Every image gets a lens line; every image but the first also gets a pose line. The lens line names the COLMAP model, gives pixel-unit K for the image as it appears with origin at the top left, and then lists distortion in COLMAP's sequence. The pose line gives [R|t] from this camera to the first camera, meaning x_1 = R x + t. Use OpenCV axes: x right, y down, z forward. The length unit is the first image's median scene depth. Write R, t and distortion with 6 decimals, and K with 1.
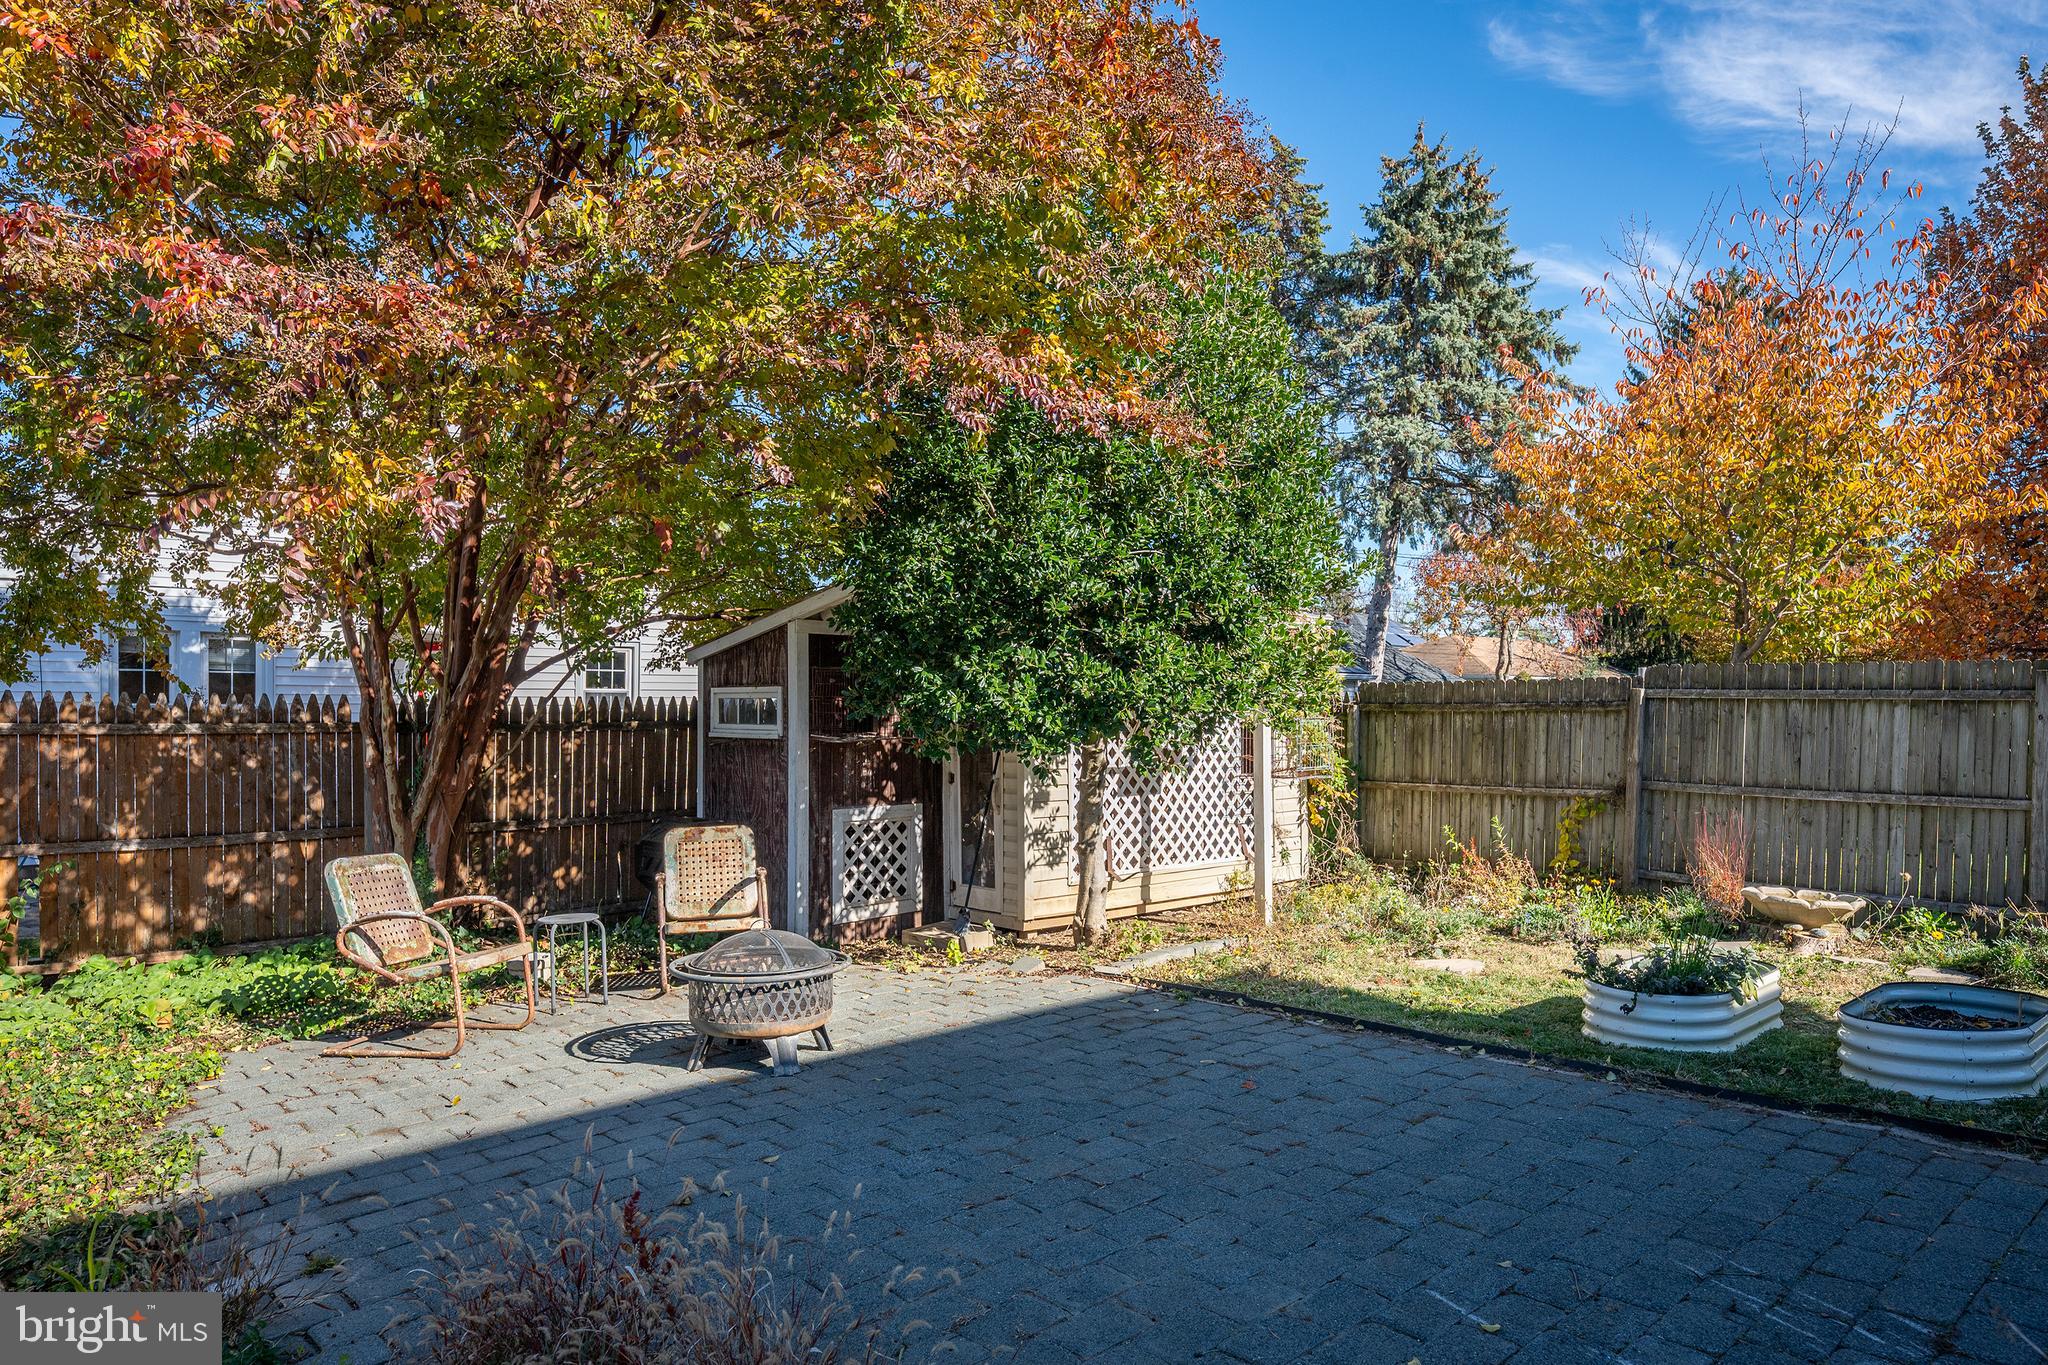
lens RADIAL K [[1353.6, 0, 1036.4], [0, 1353.6, 690.5], [0, 0, 1]] dist [-0.005081, -0.001981]
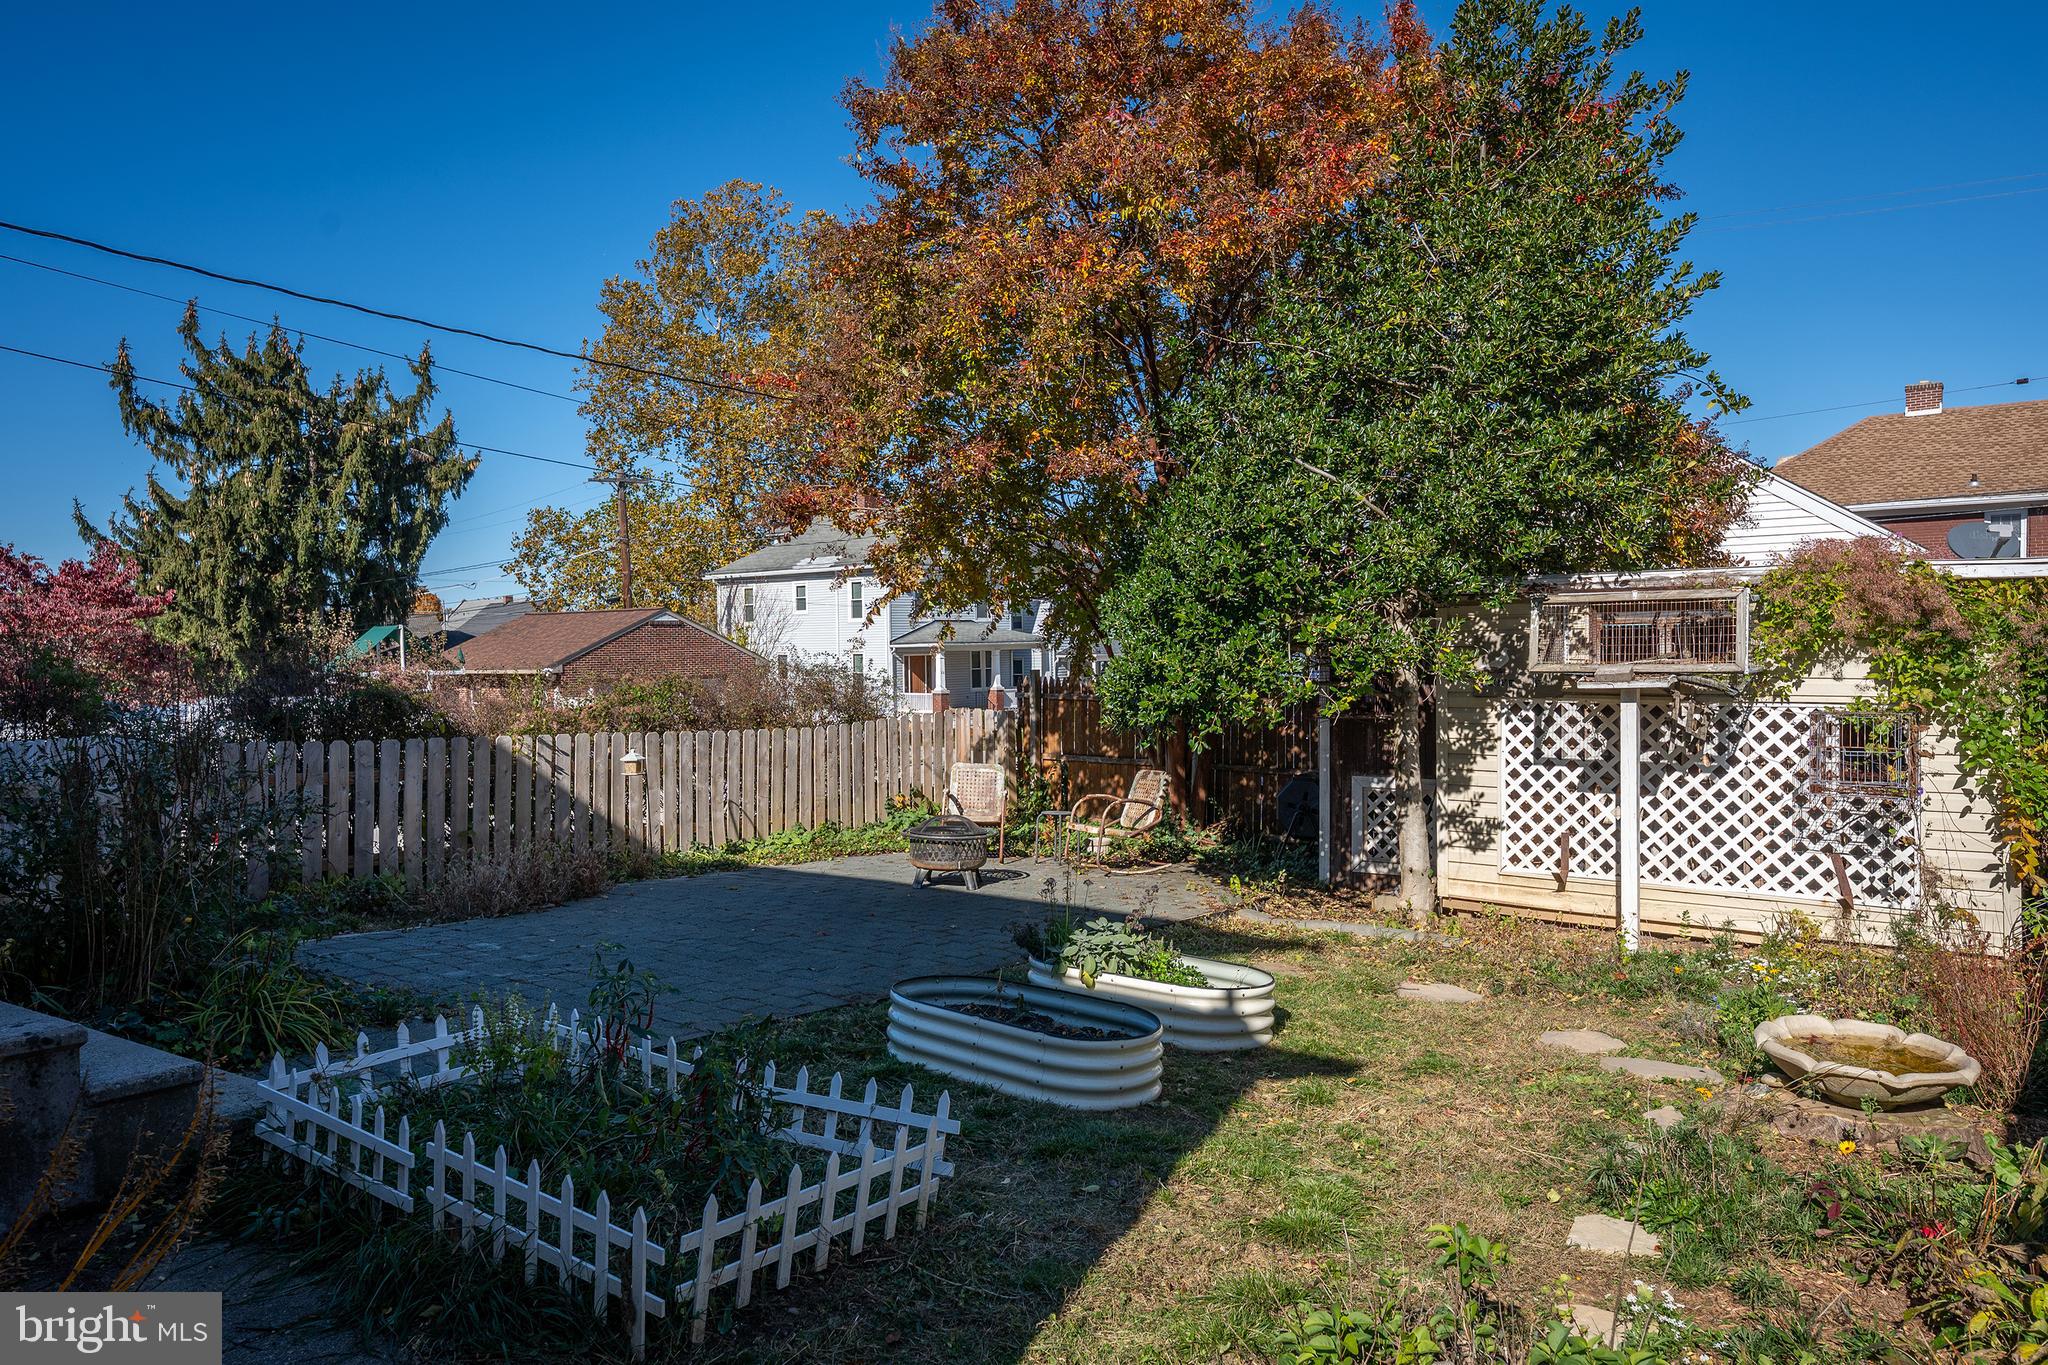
lens RADIAL K [[1353.6, 0, 1036.4], [0, 1353.6, 690.5], [0, 0, 1]] dist [-0.005081, -0.001981]
pose [[0.141281, 0.011341, -0.989905, 0.951465], [0.008667, 0.999882, 0.012692, -0.004713], [0.989932, -0.010373, 0.141166, 0.532842]]
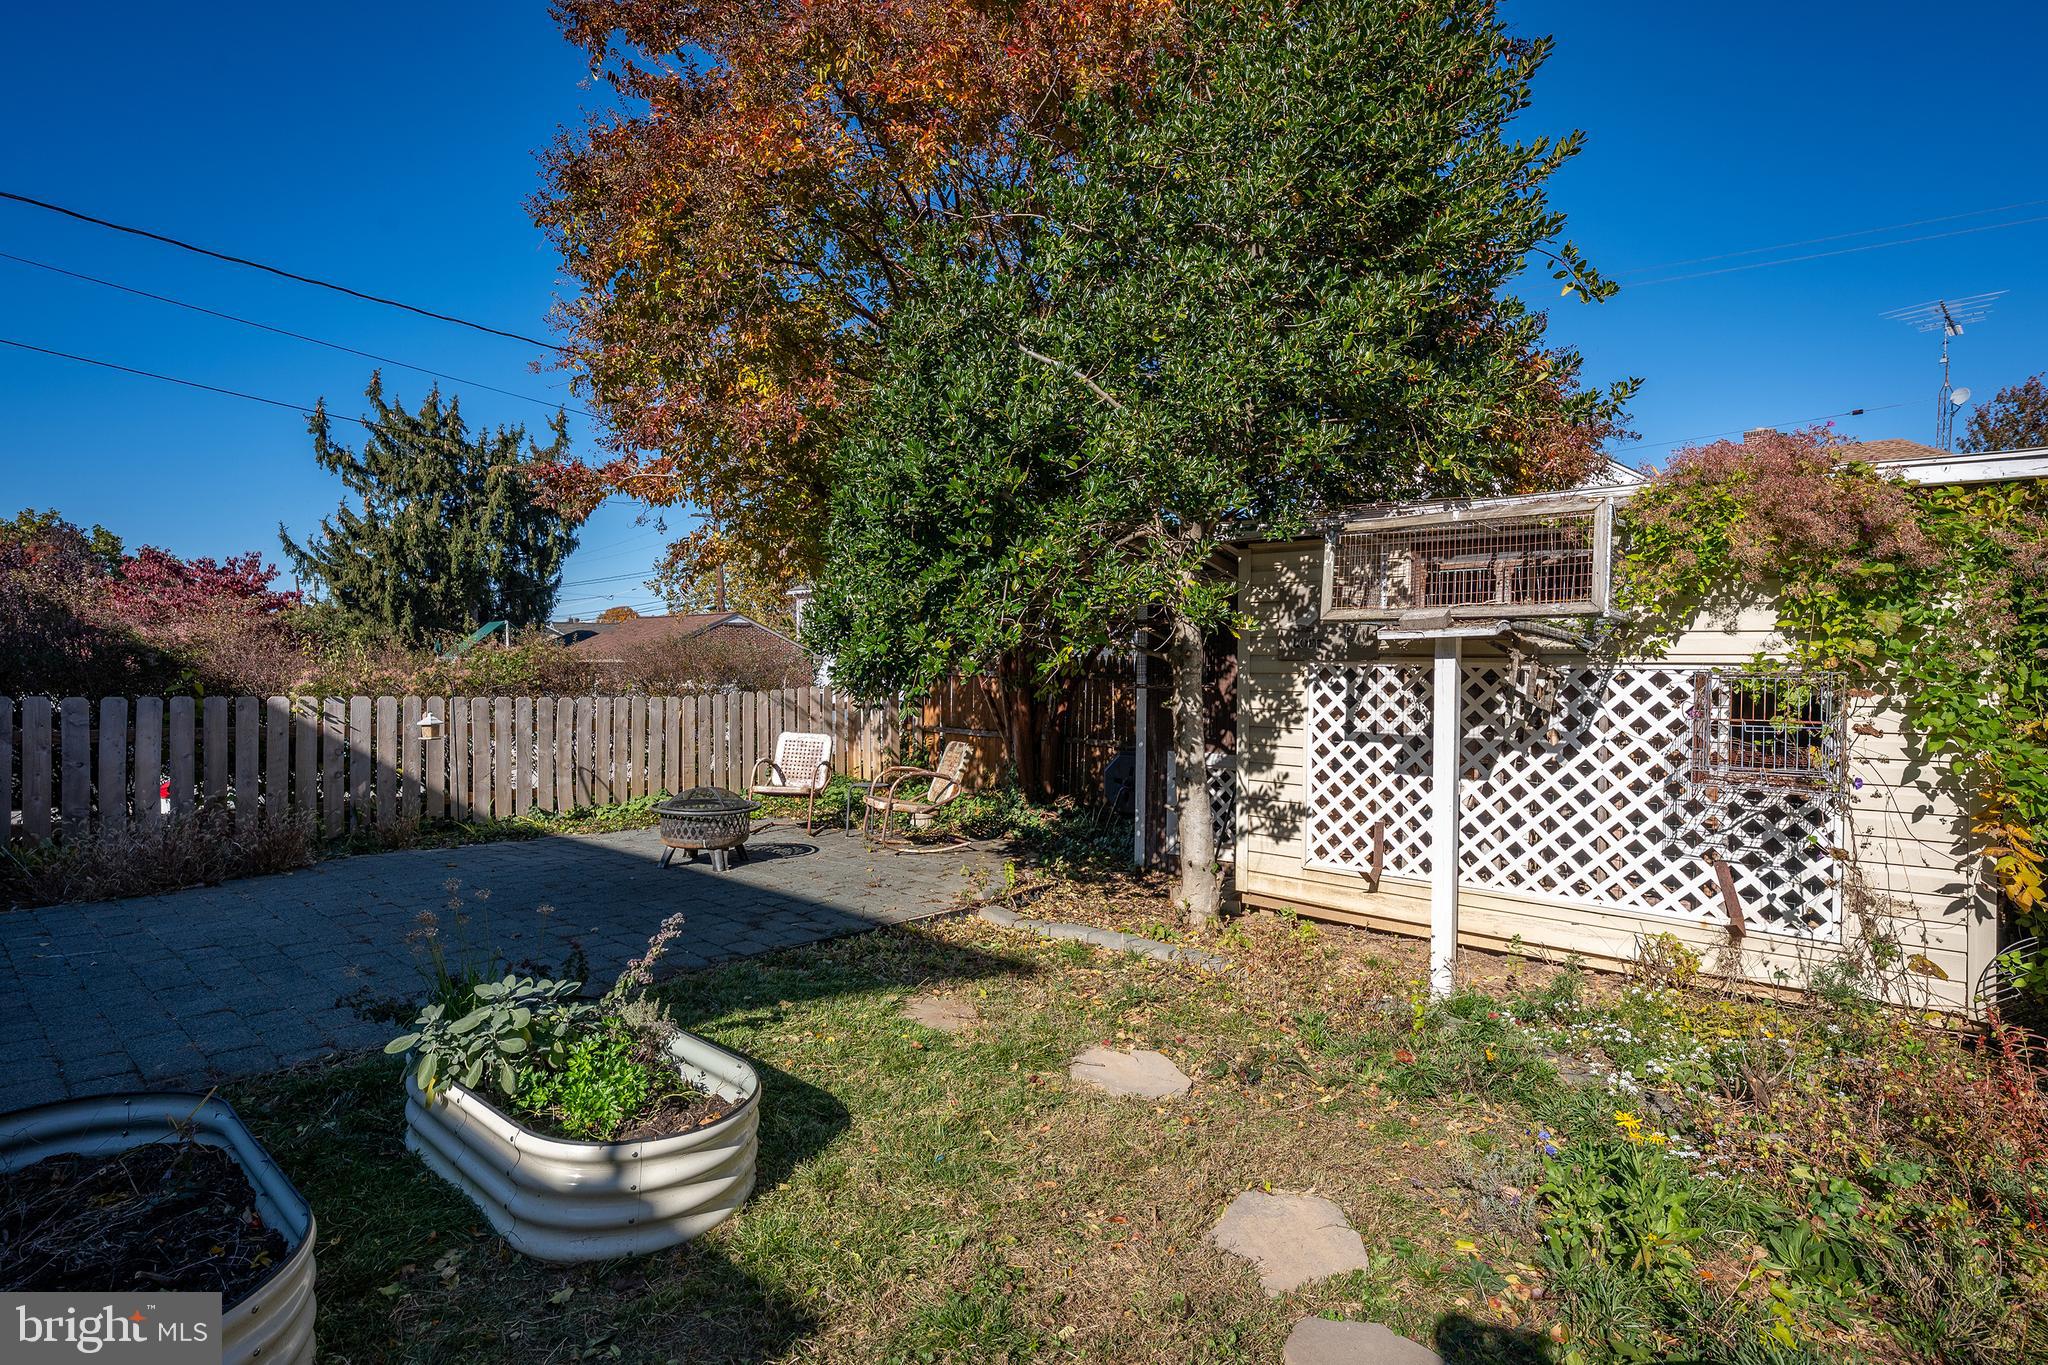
lens RADIAL K [[976.2, 0, 1039.9], [0, 976.2, 701.9], [0, 0, 1]] dist [-0.001340, 0.000344]
pose [[0.102958, 0.028410, -0.994280, 0.608514], [-0.002206, 0.999596, 0.028334, 0.024315], [0.994683, -0.000724, 0.102979, 0.778786]]
